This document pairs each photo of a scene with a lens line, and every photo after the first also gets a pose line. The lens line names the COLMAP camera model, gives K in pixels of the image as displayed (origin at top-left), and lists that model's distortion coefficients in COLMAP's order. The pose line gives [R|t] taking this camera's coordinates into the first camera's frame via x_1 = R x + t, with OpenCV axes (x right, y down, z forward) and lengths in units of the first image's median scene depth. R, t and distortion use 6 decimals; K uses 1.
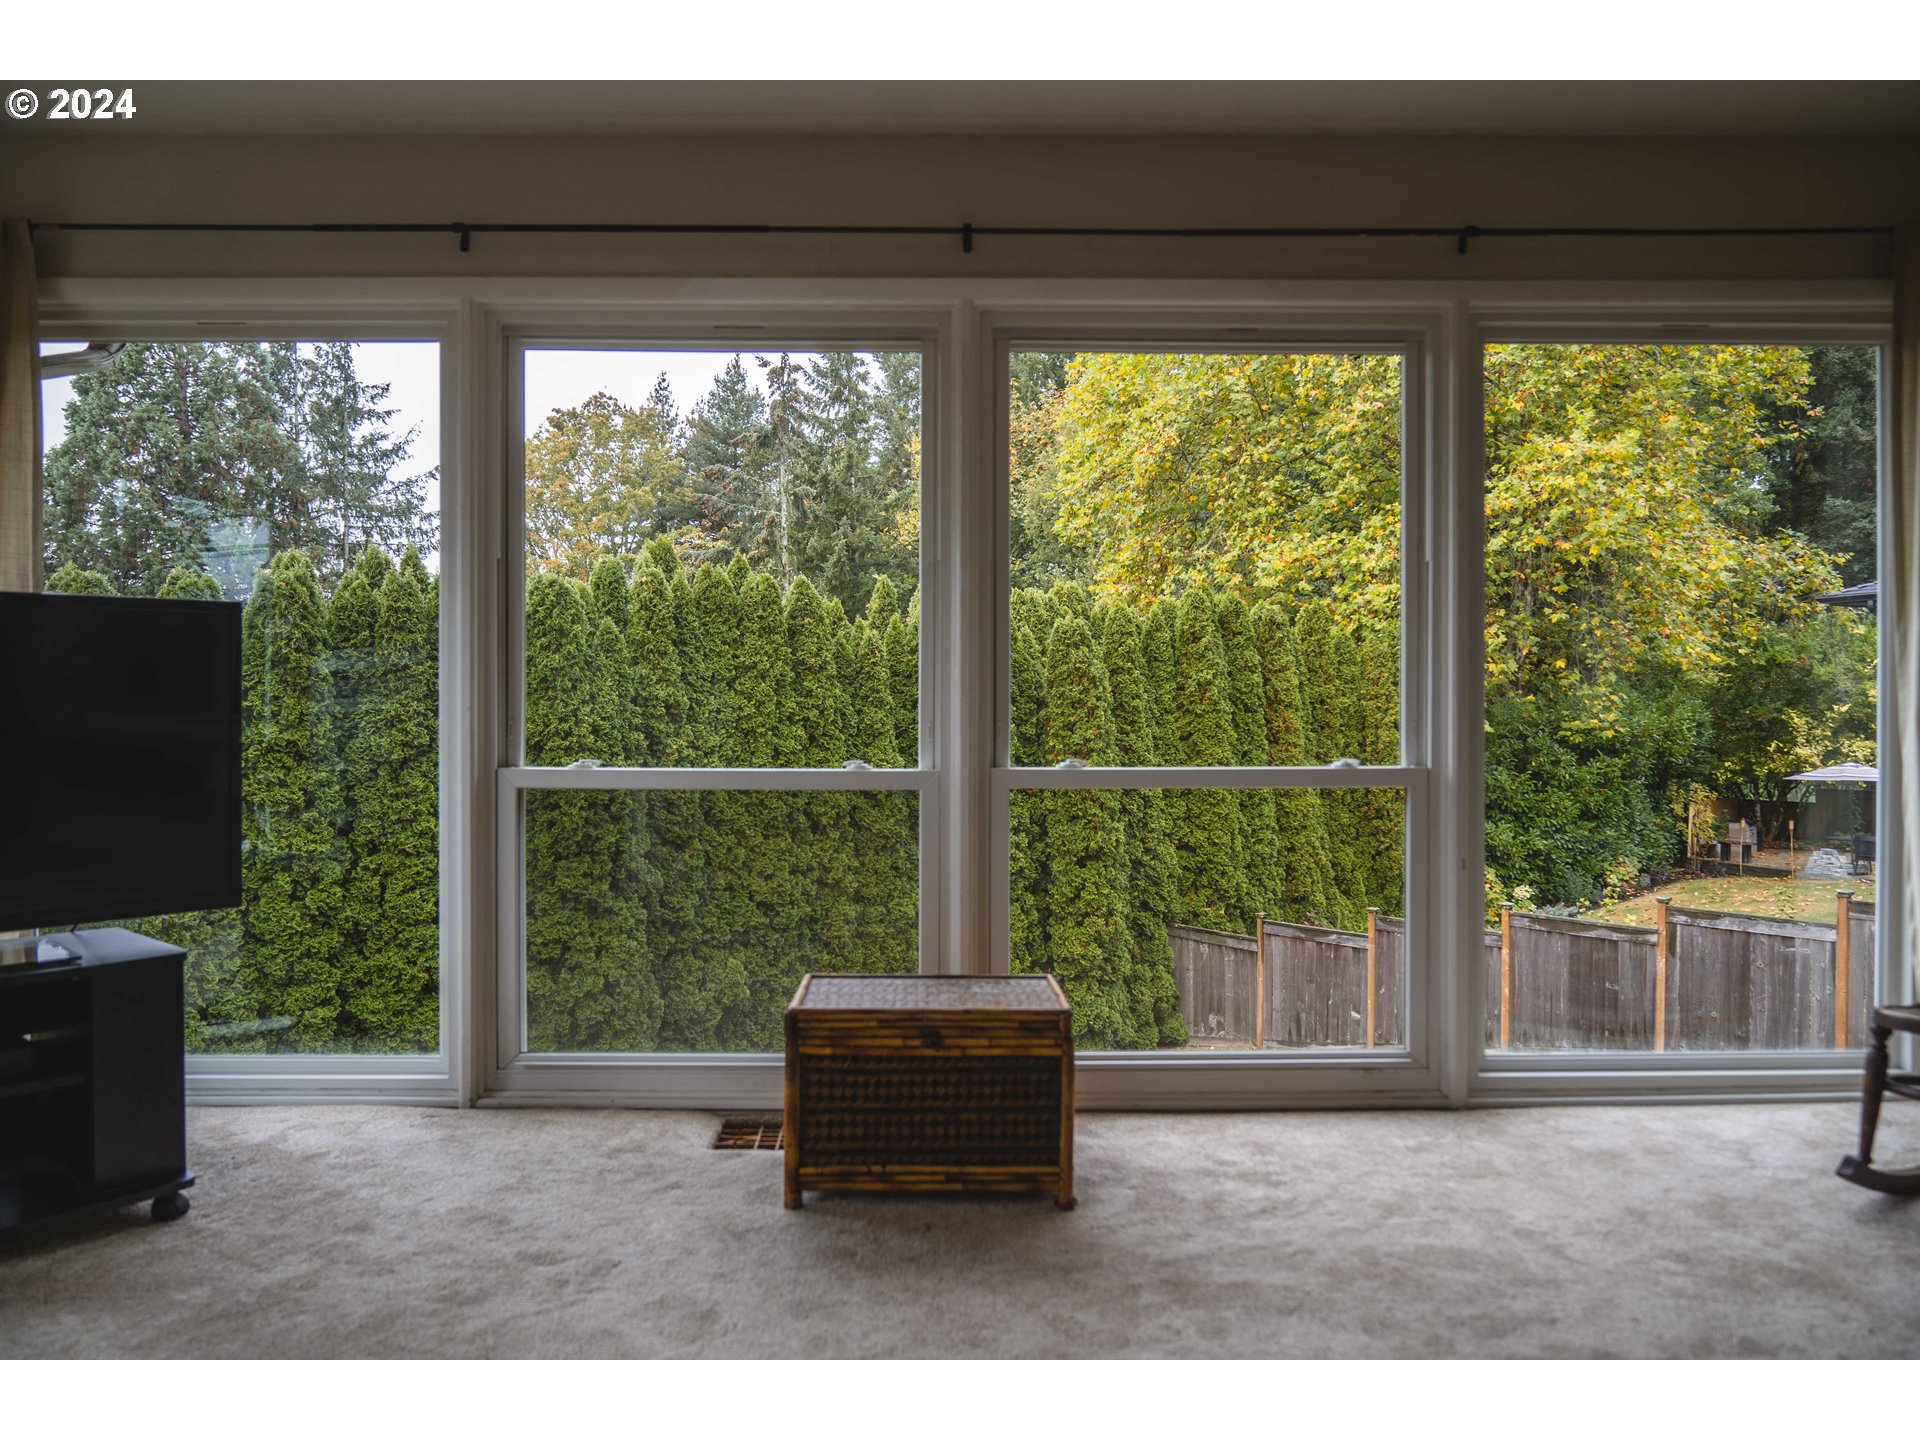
lens RADIAL K [[1343.3, 0, 959.6], [0, 1343.3, 761.8], [0, 0, 1]] dist [-0.005843, 0.000544]
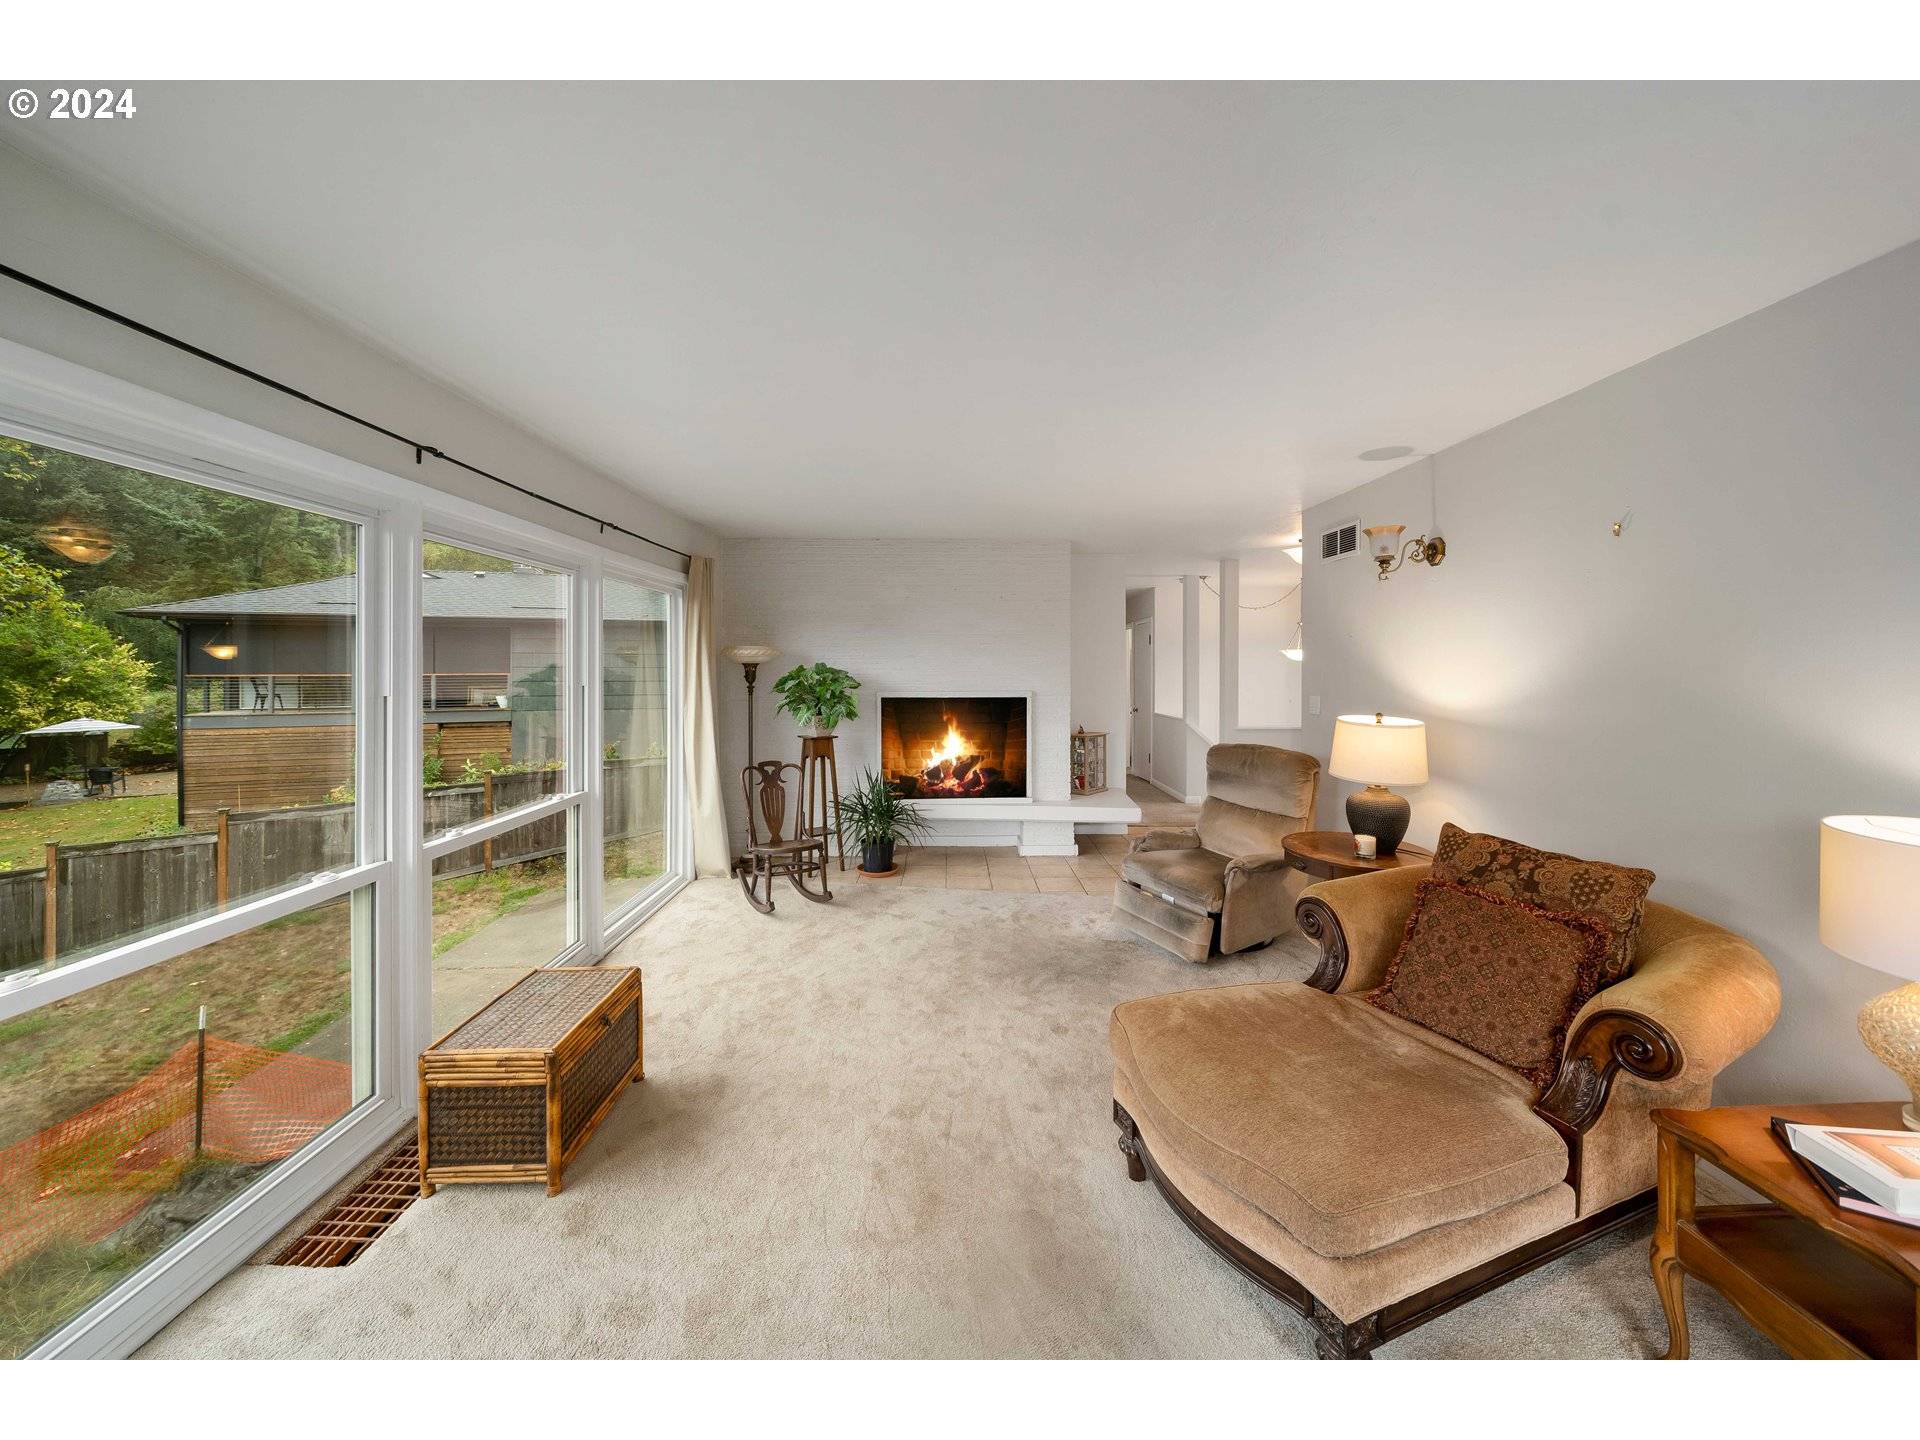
lens RADIAL K [[692.6, 0, 970.6], [0, 692.6, 684.6], [0, 0, 1]] dist [-0.000274, 0.000080]
pose [[0.001015, -0.018214, 0.999834, -0.097490], [0.033578, 0.999271, 0.018170, -0.022484], [-0.999436, 0.033554, 0.001626, 0.064873]]
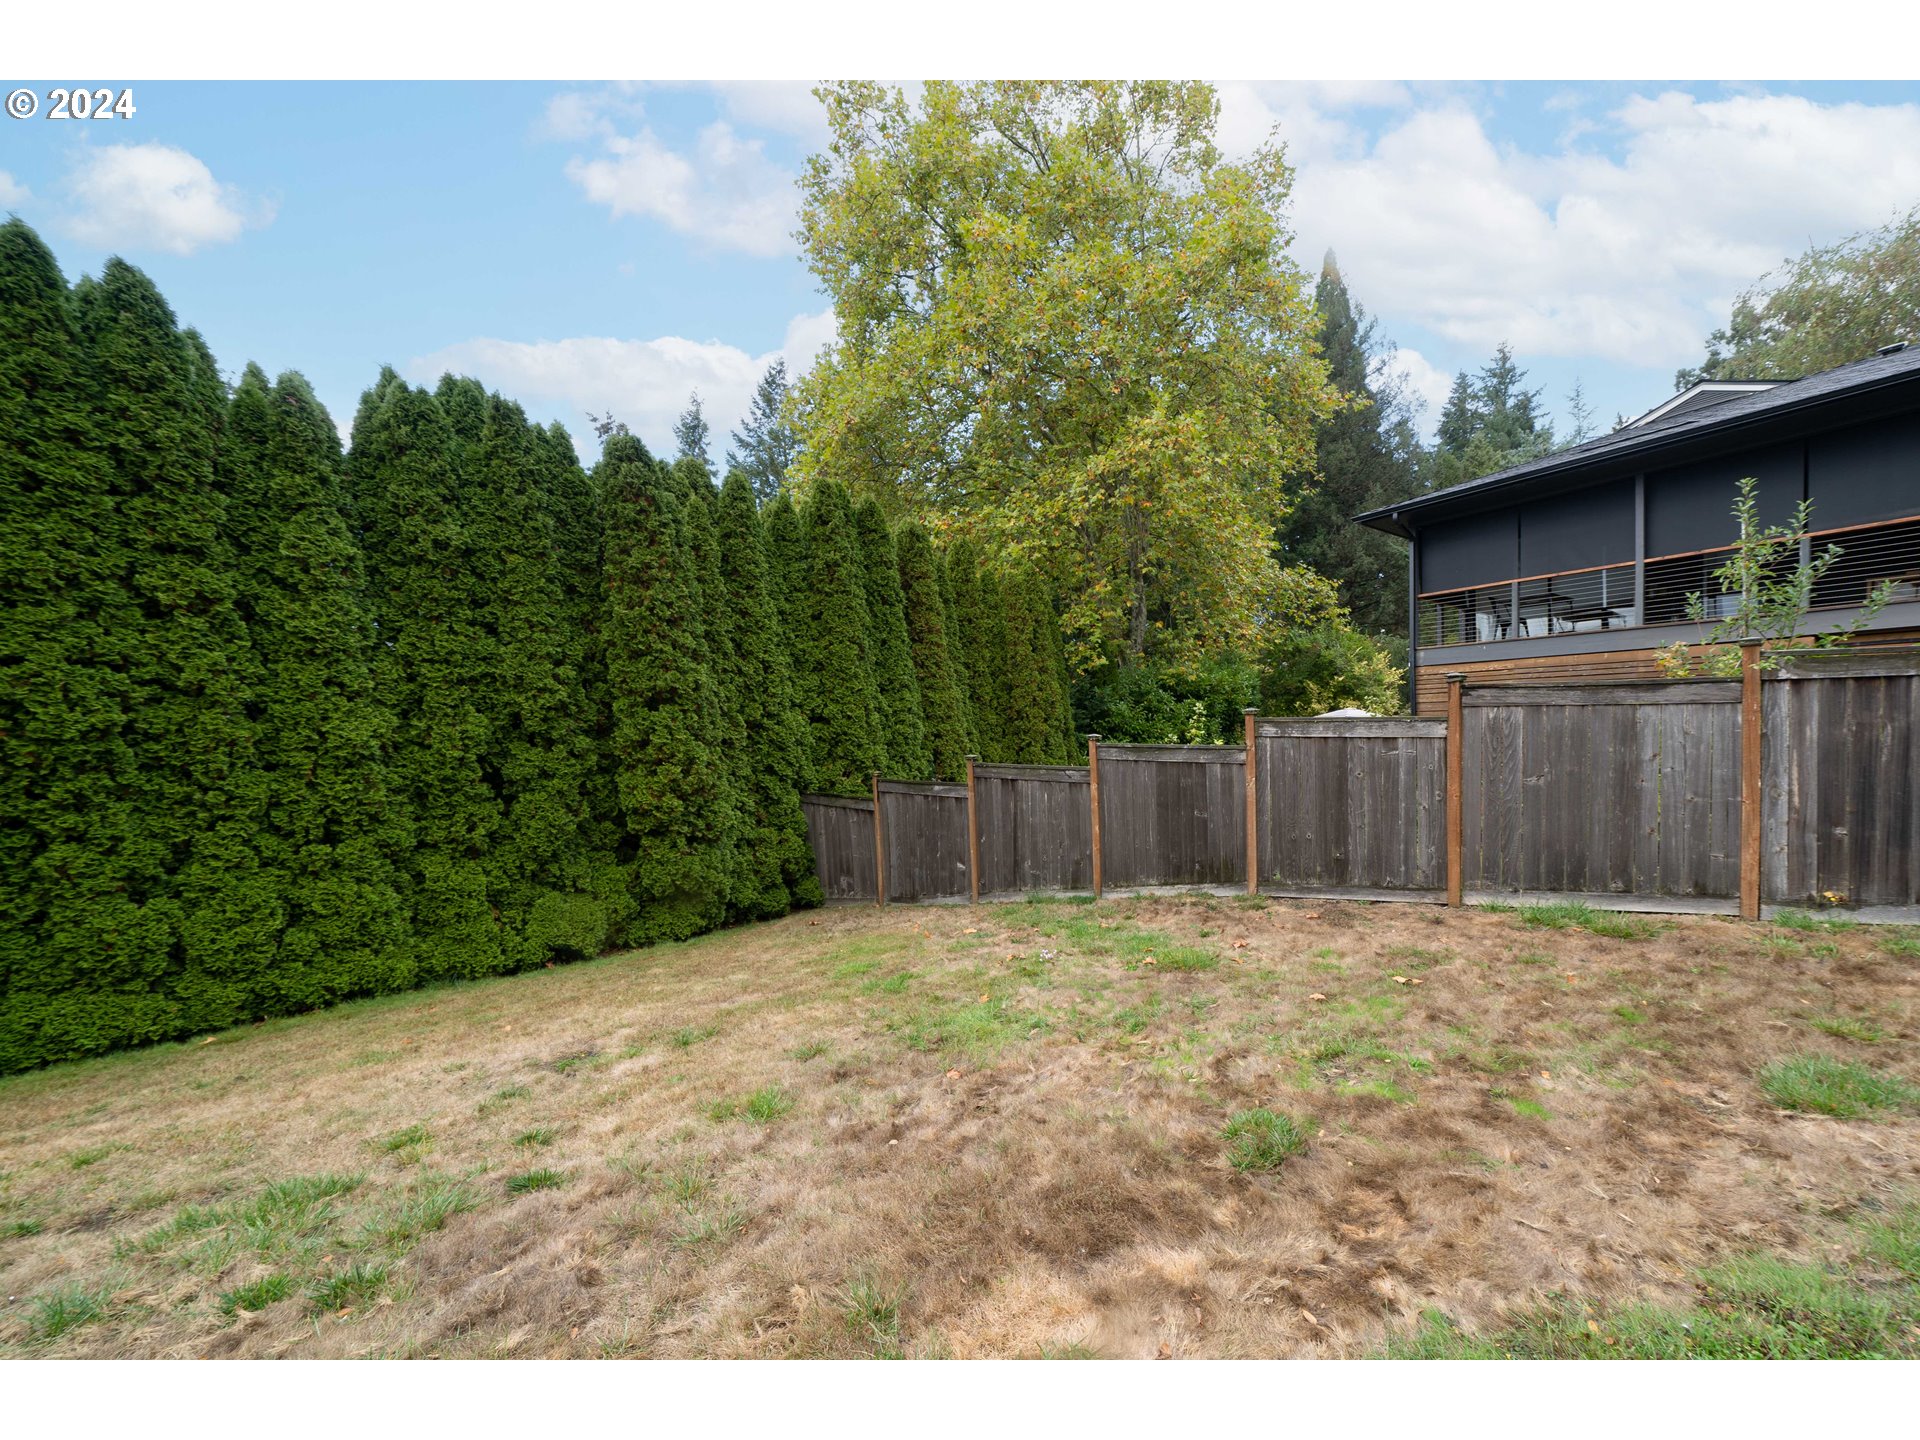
lens RADIAL K [[701.6, 0, 969.6], [0, 701.6, 745.6], [0, 0, 1]] dist [-0.001012, 0.000015]
pose [[0.990910, -0.009362, 0.134201, 0.180574], [0.015696, 0.998808, -0.046218, 0.095910], [-0.133608, 0.047904, 0.989876, 0.369175]]
